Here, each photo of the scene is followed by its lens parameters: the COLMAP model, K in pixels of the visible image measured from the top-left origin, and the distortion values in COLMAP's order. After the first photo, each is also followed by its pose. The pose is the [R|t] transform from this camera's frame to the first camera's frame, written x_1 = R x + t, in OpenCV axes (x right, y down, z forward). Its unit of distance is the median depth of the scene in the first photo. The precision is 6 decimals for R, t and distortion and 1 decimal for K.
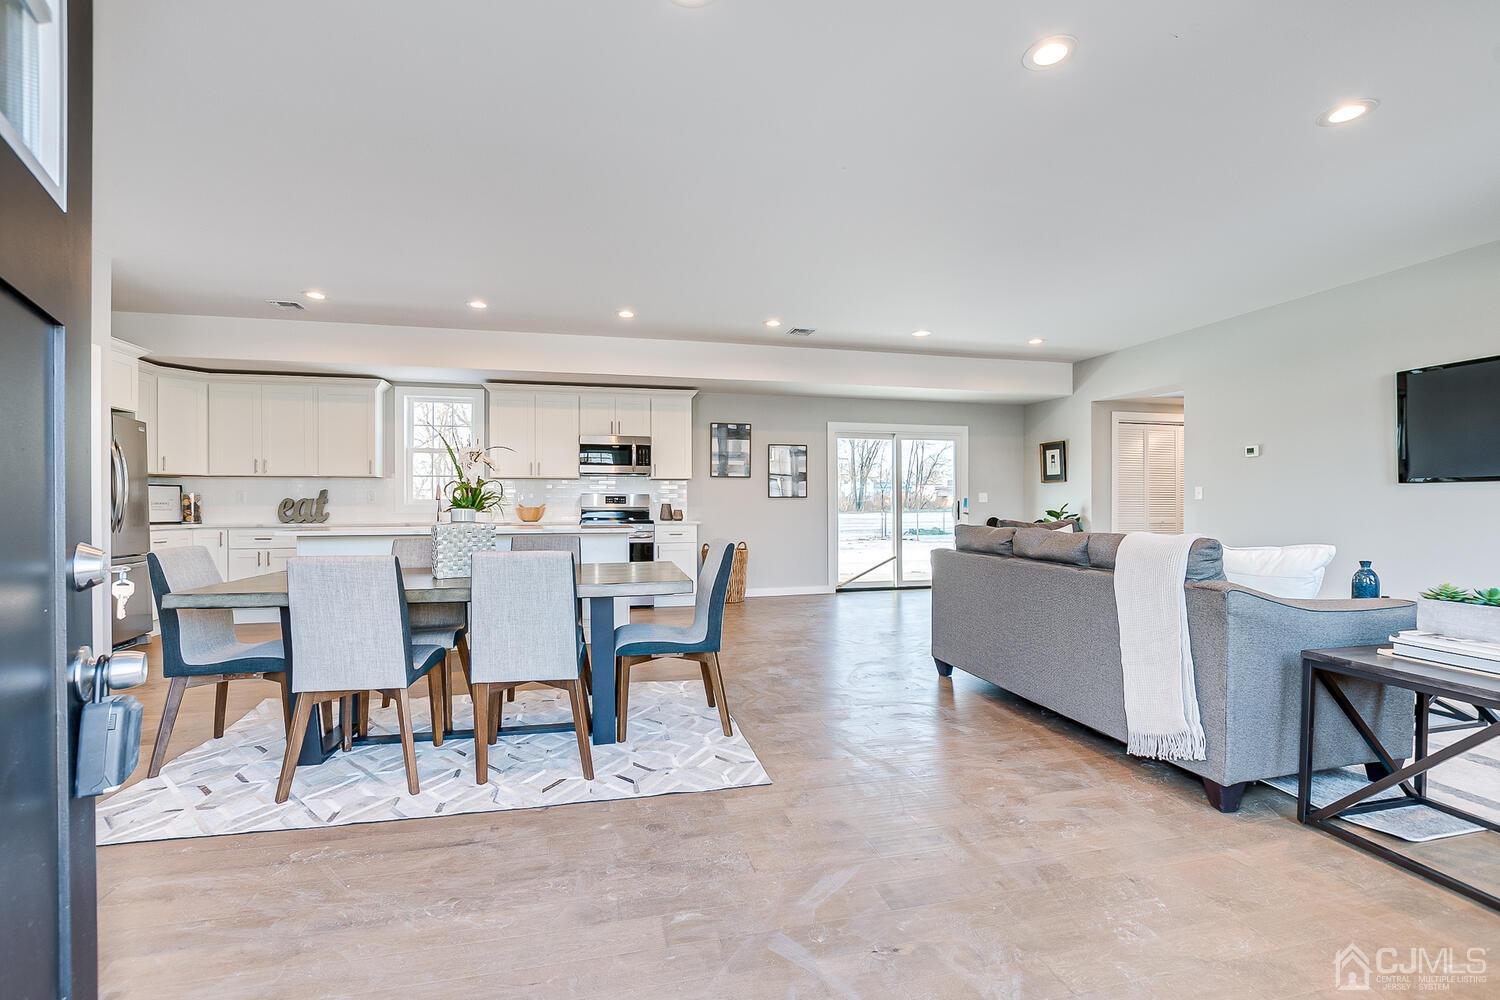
lens RADIAL K [[660.1, 0, 739.6], [0, 660.1, 508.9], [0, 0, 1]] dist [-0.021716, 0.001153]
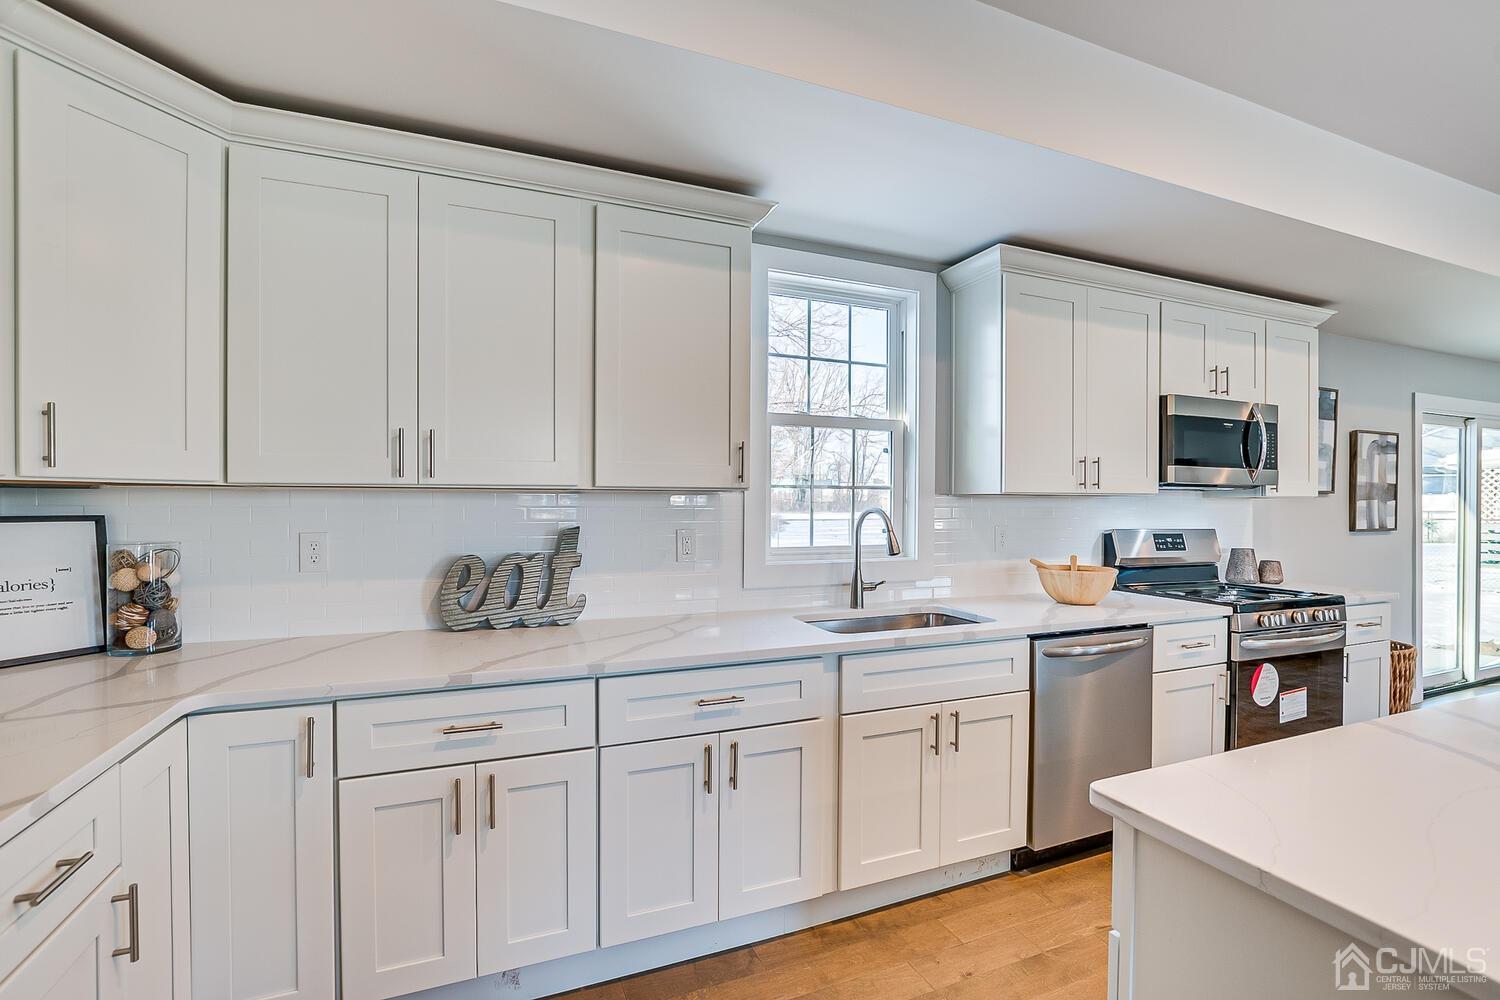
lens RADIAL K [[660.1, 0, 741.9], [0, 660.1, 506.0], [0, 0, 1]] dist [-0.021716, 0.001153]
pose [[0.990447, 0.003961, 0.137839, -0.593525], [-0.003164, 0.999977, -0.005999, -0.038566], [-0.137859, 0.005506, 0.990437, 0.651484]]
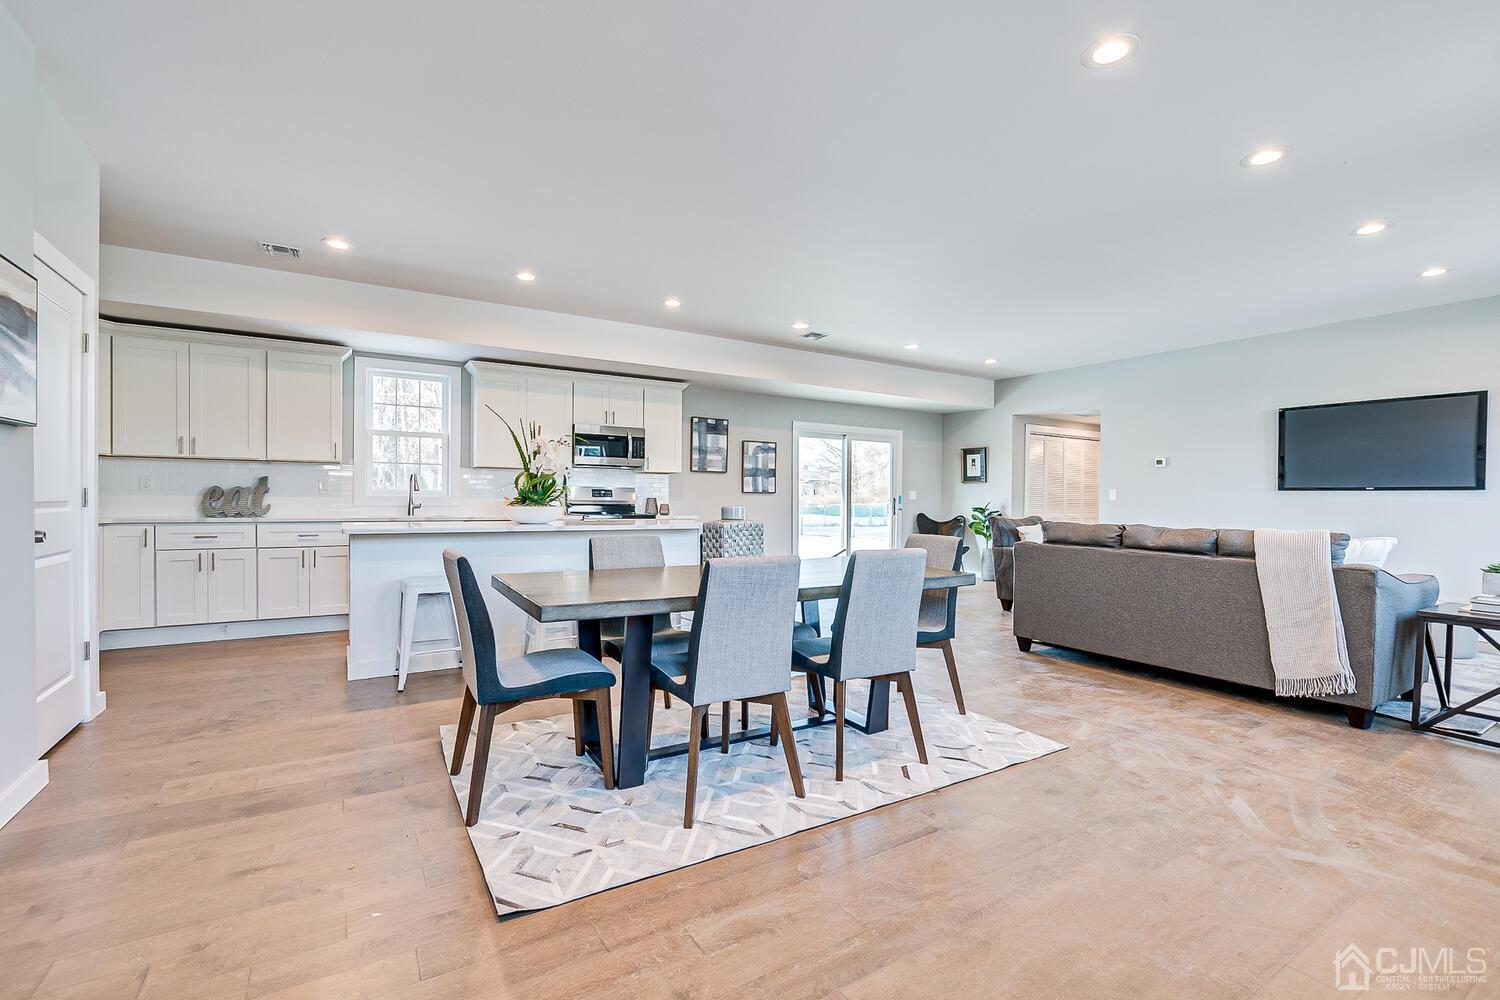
lens RADIAL K [[660.1, 0, 745.7], [0, 660.1, 507.9], [0, 0, 1]] dist [-0.021716, 0.001153]
pose [[0.950504, 0.006724, 0.310638, -0.313436], [-0.009670, 0.999922, 0.007945, -0.002217], [-0.310560, -0.010555, 0.950495, 0.032517]]
